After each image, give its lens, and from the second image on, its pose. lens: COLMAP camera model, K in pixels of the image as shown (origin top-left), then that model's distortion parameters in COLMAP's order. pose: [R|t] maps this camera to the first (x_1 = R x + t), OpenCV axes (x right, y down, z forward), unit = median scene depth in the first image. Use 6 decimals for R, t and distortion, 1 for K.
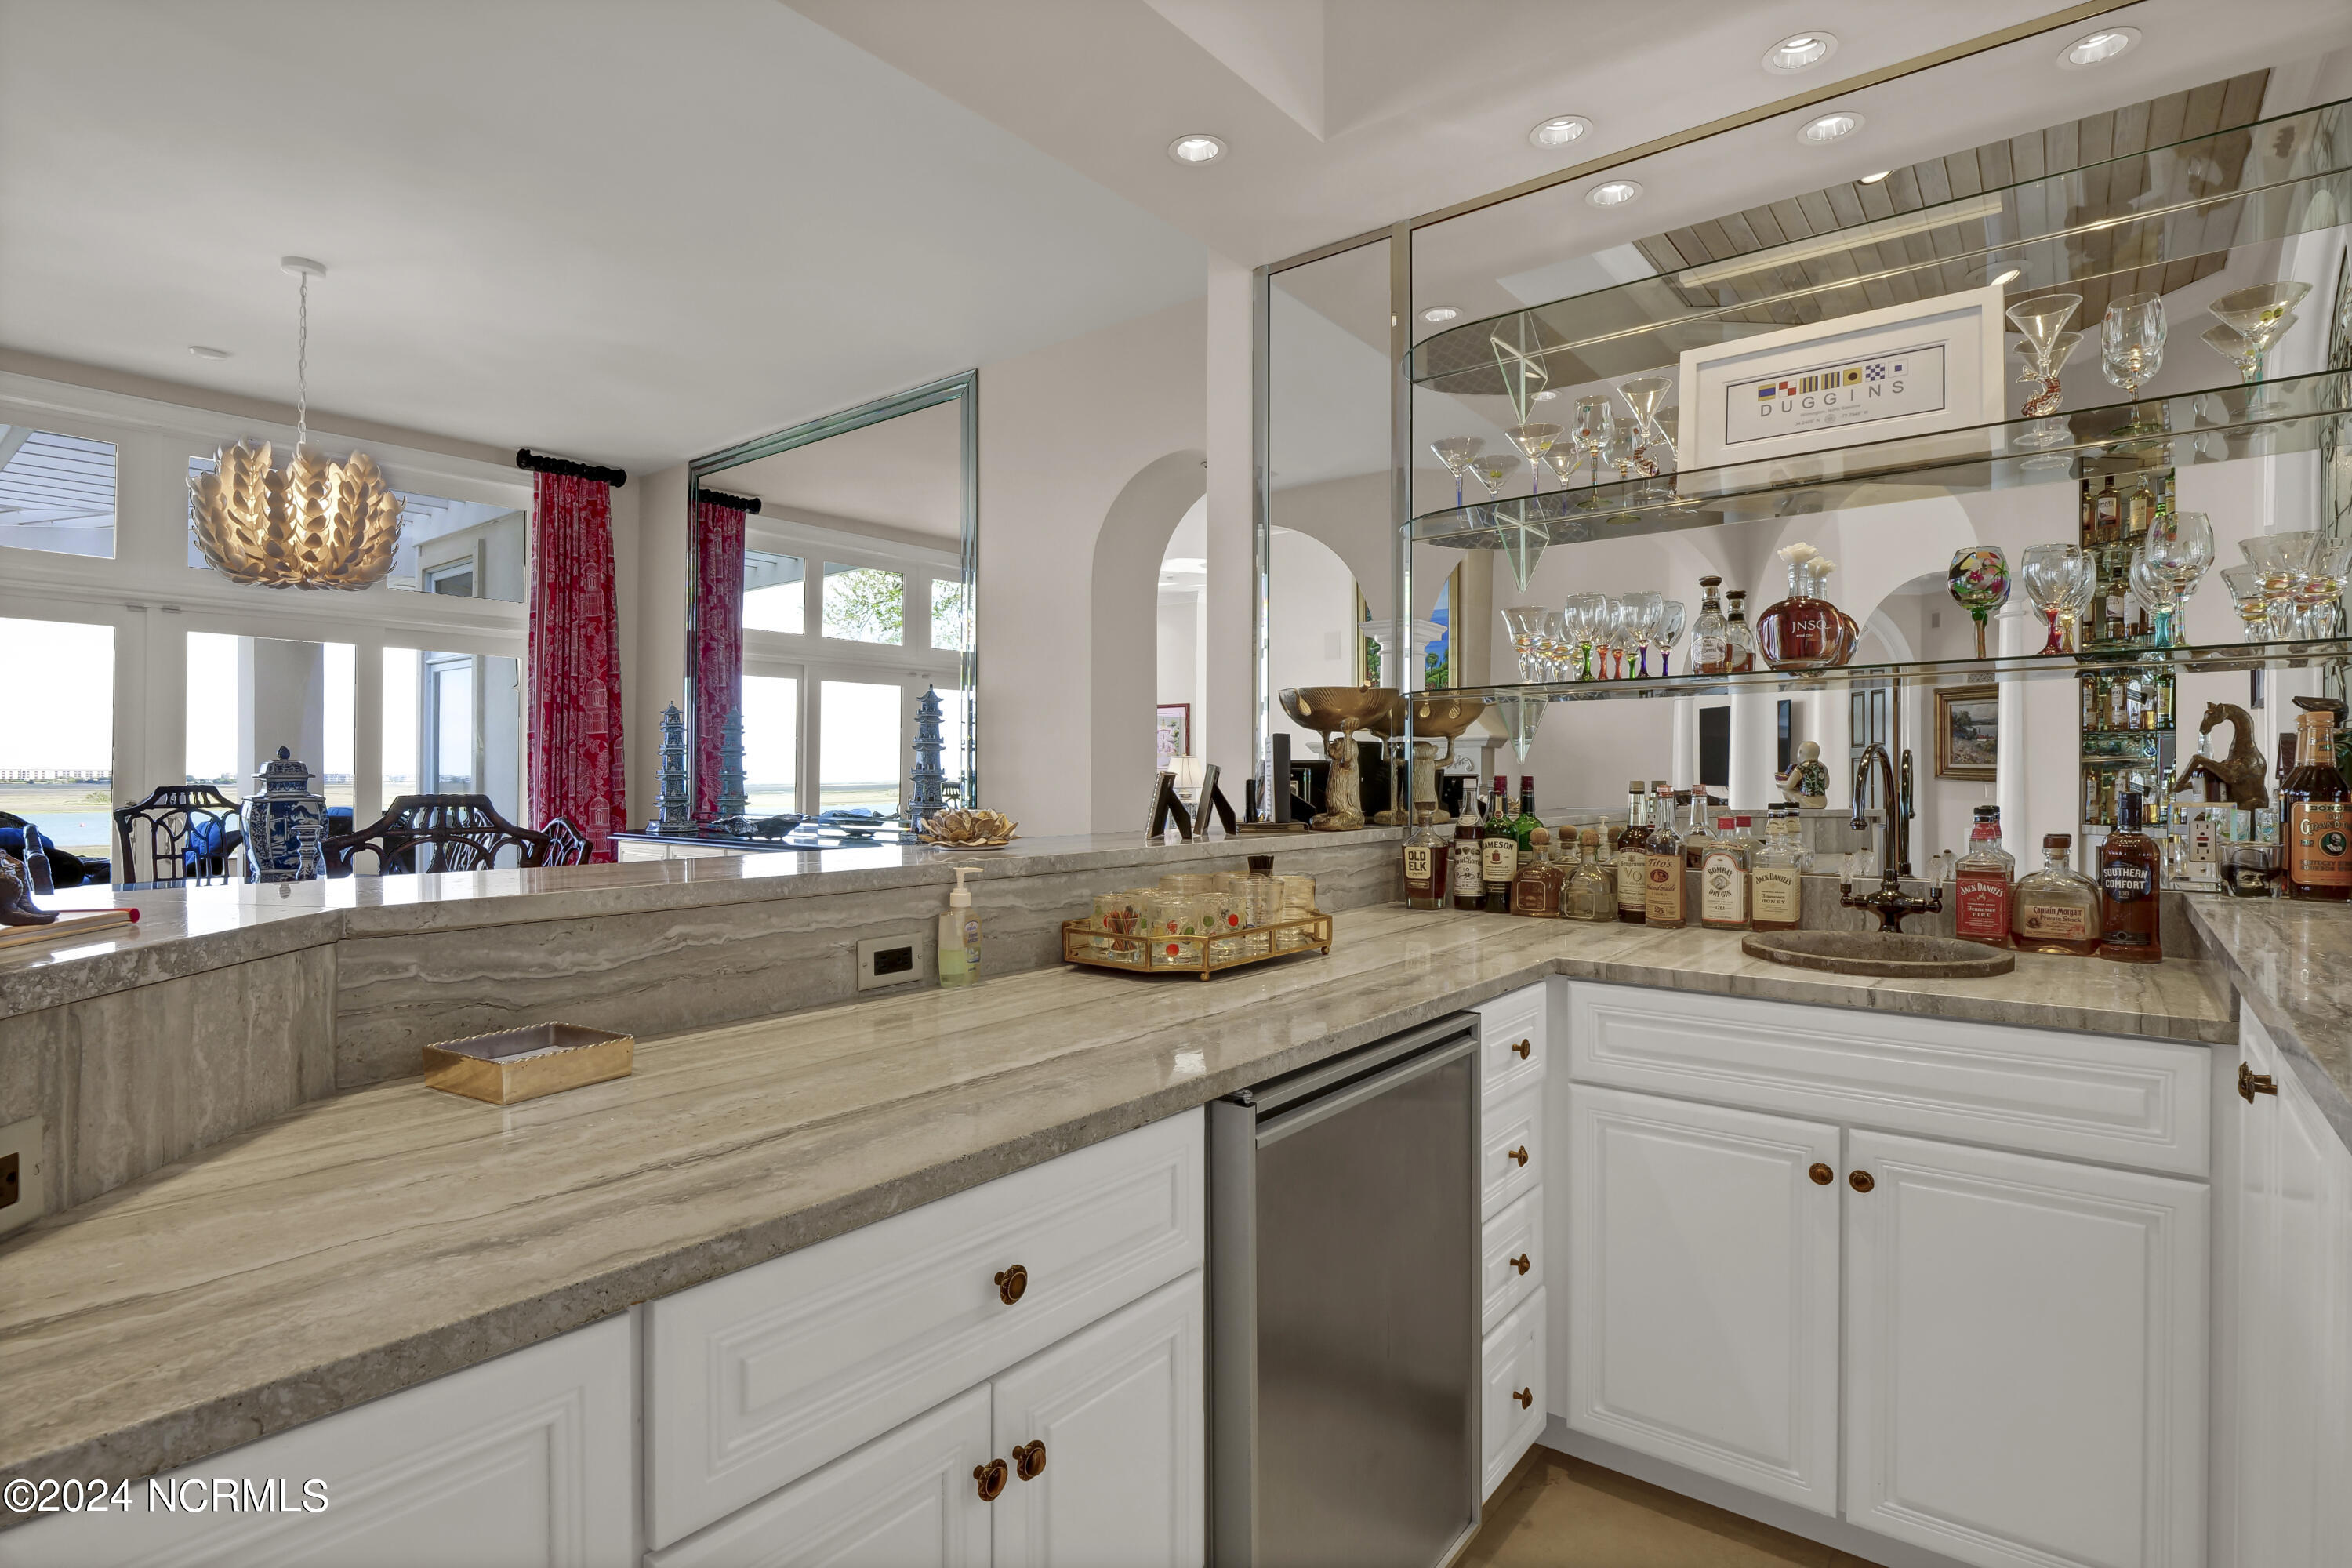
lens RADIAL K [[1172.9, 0, 1179.8], [0, 1172.9, 772.2], [0, 0, 1]] dist [-0.009881, -0.003816]
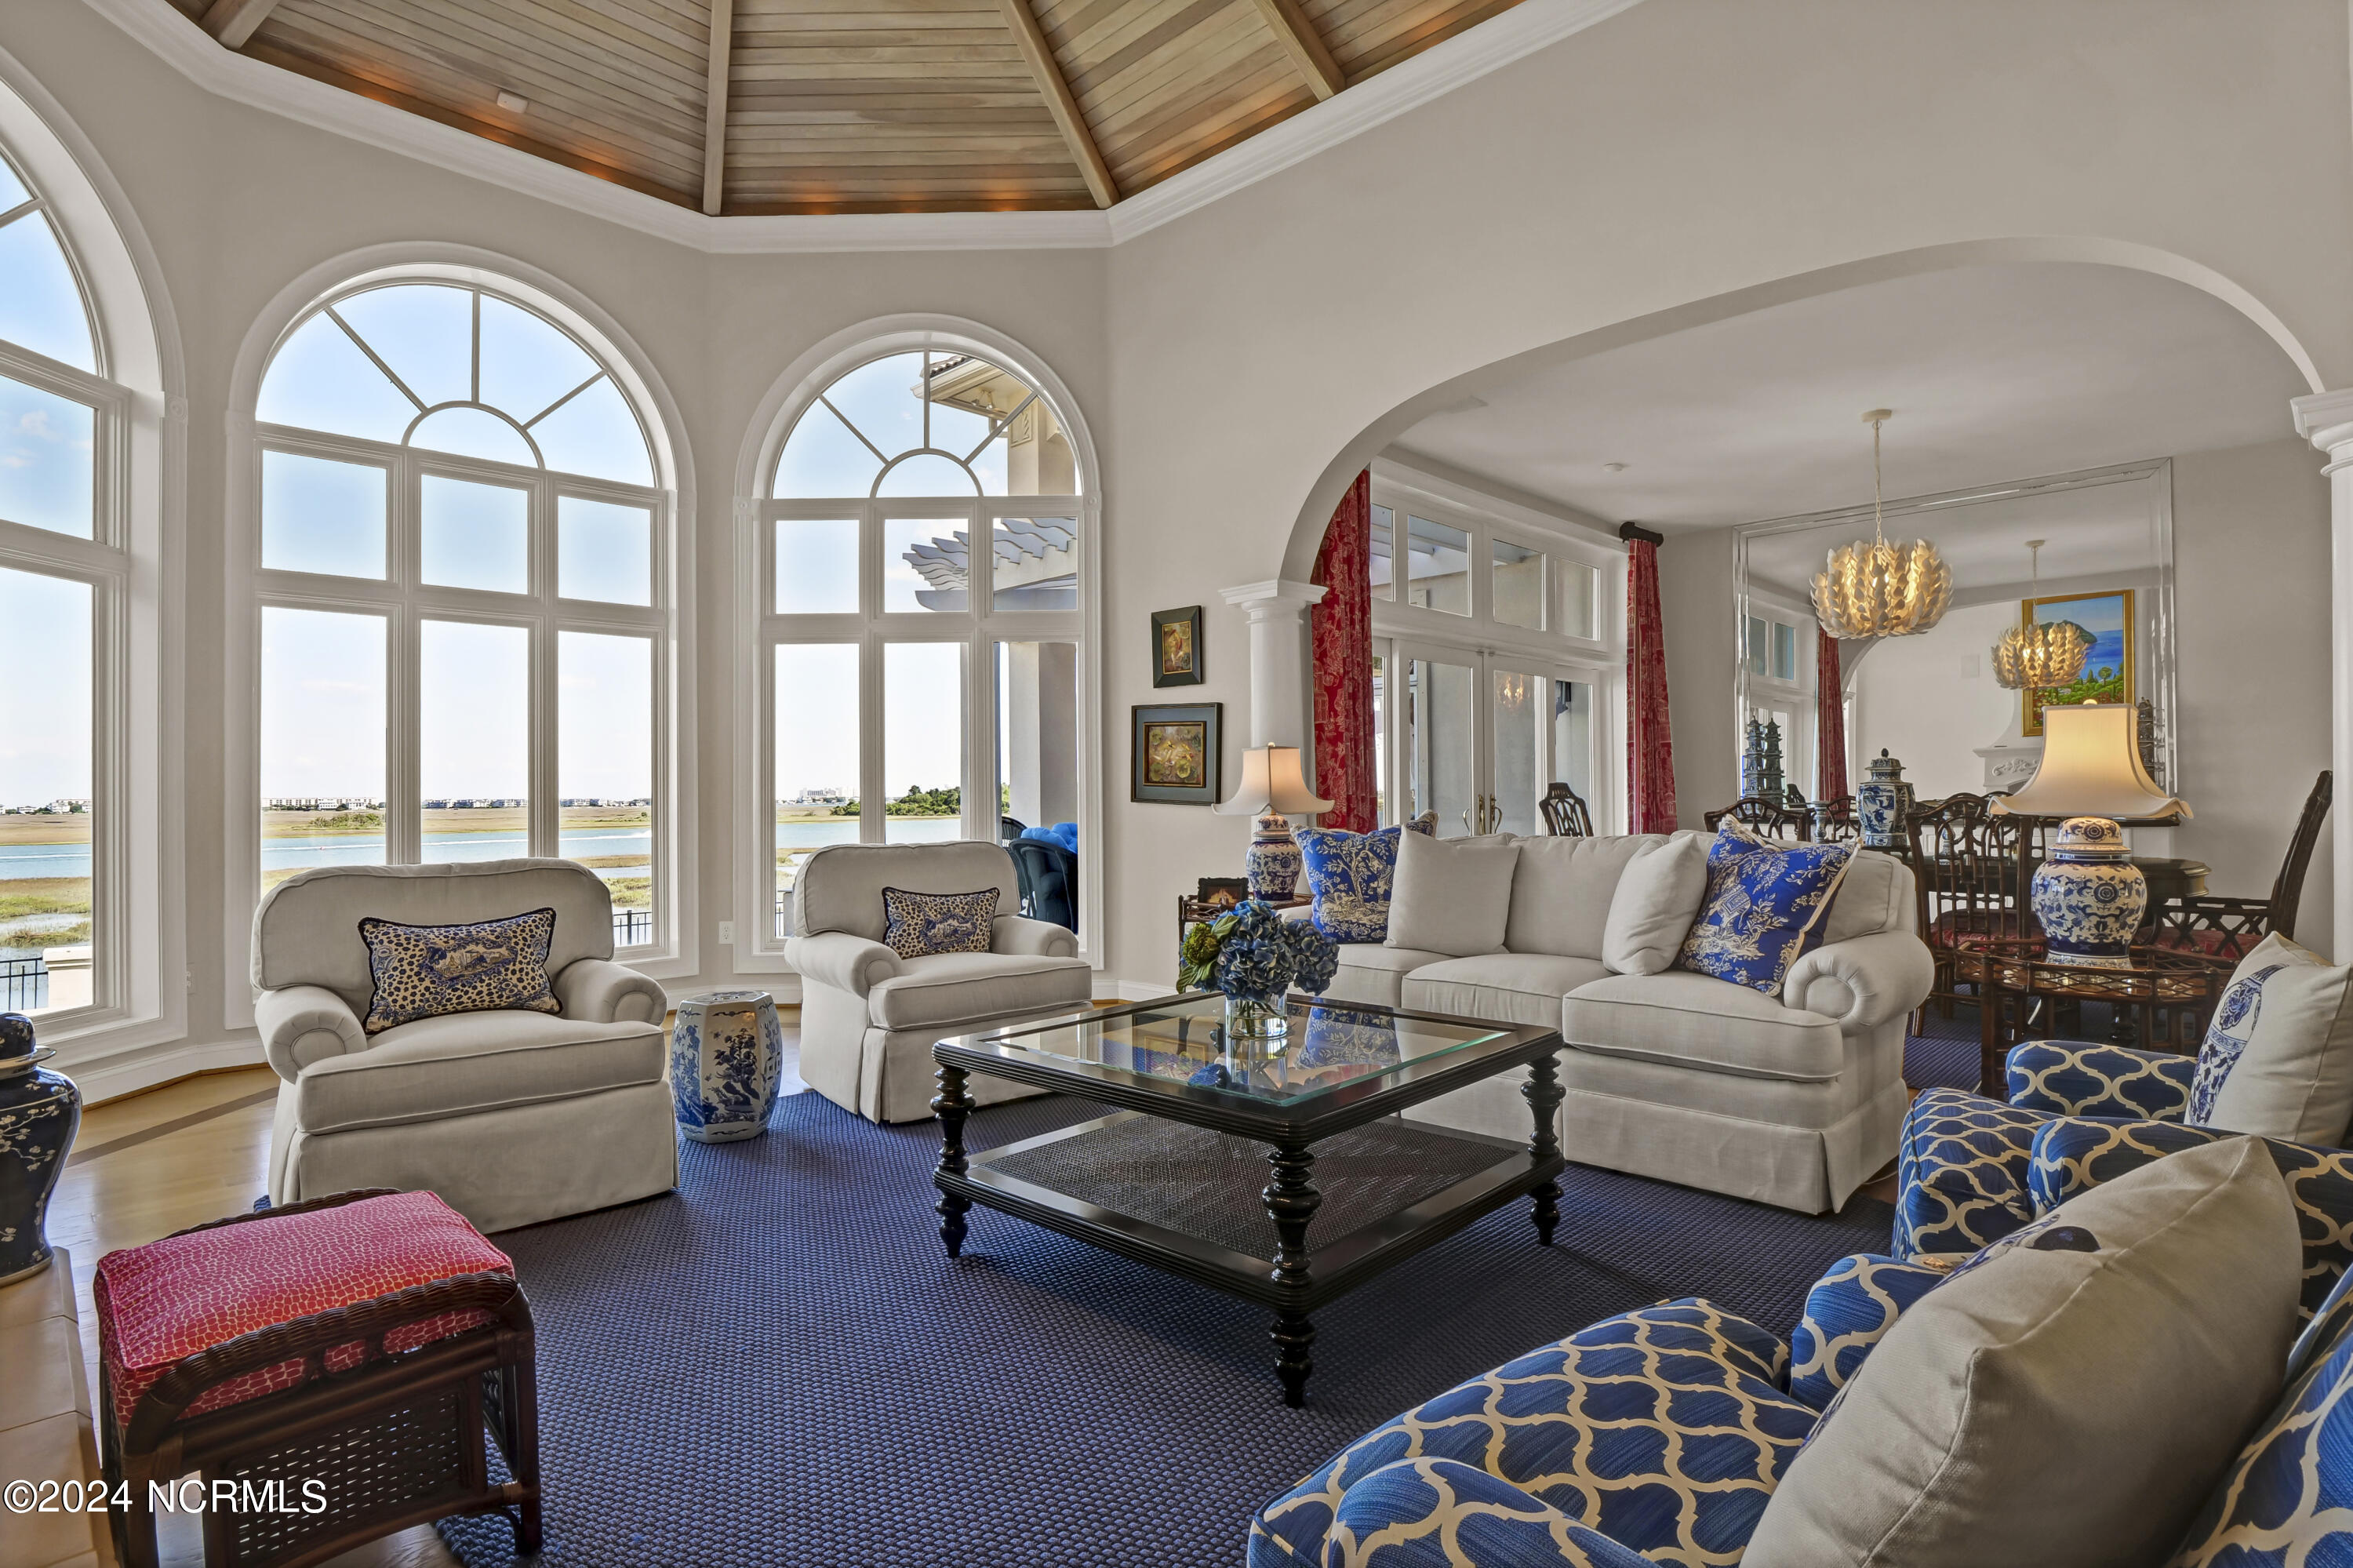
lens RADIAL K [[1173.4, 0, 1175.4], [0, 1173.4, 771.5], [0, 0, 1]] dist [-0.009881, -0.003816]
pose [[0.993925, -0.015172, -0.109013, -0.909166], [0.013592, 0.999792, -0.015220, 0.010276], [0.109222, 0.013646, 0.993924, -0.321502]]
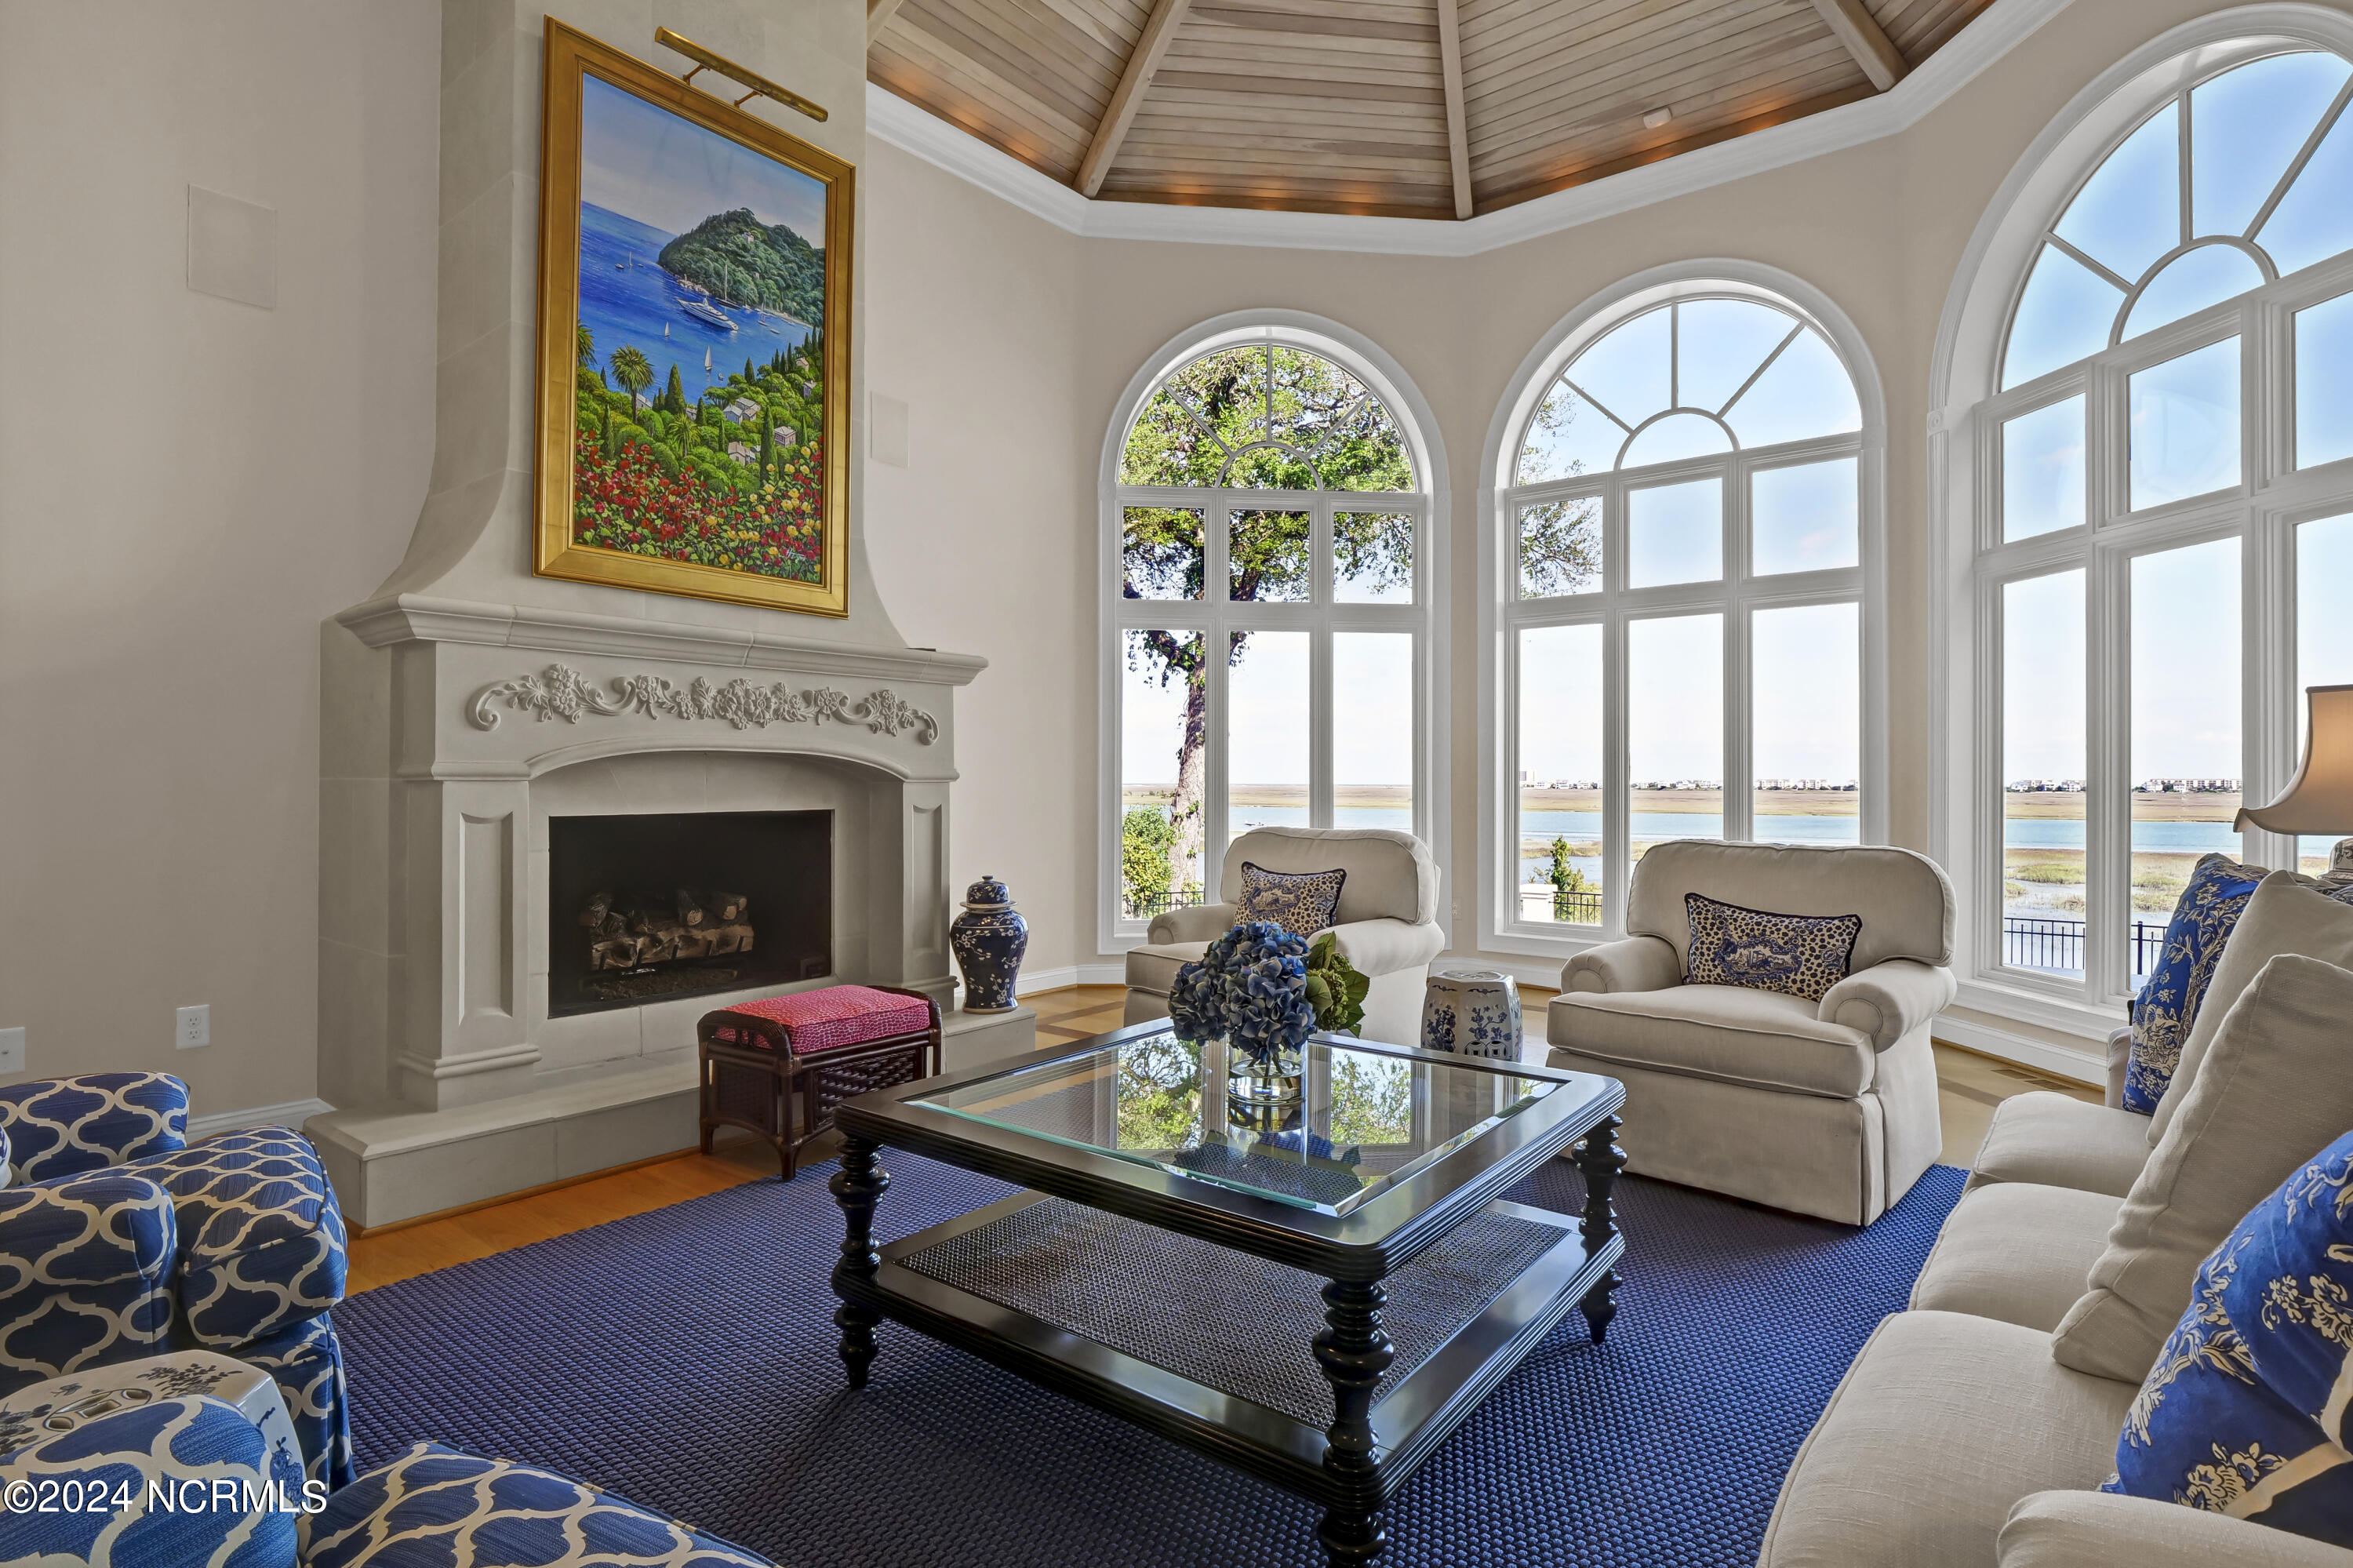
lens RADIAL K [[1173.4, 0, 1175.2], [0, 1173.4, 773.4], [0, 0, 1]] dist [-0.009881, -0.003816]
pose [[-0.006155, -0.008894, -0.999942, -0.587417], [0.001134, 0.999960, -0.008901, 0.012140], [0.999980, -0.001189, -0.006144, 0.093940]]
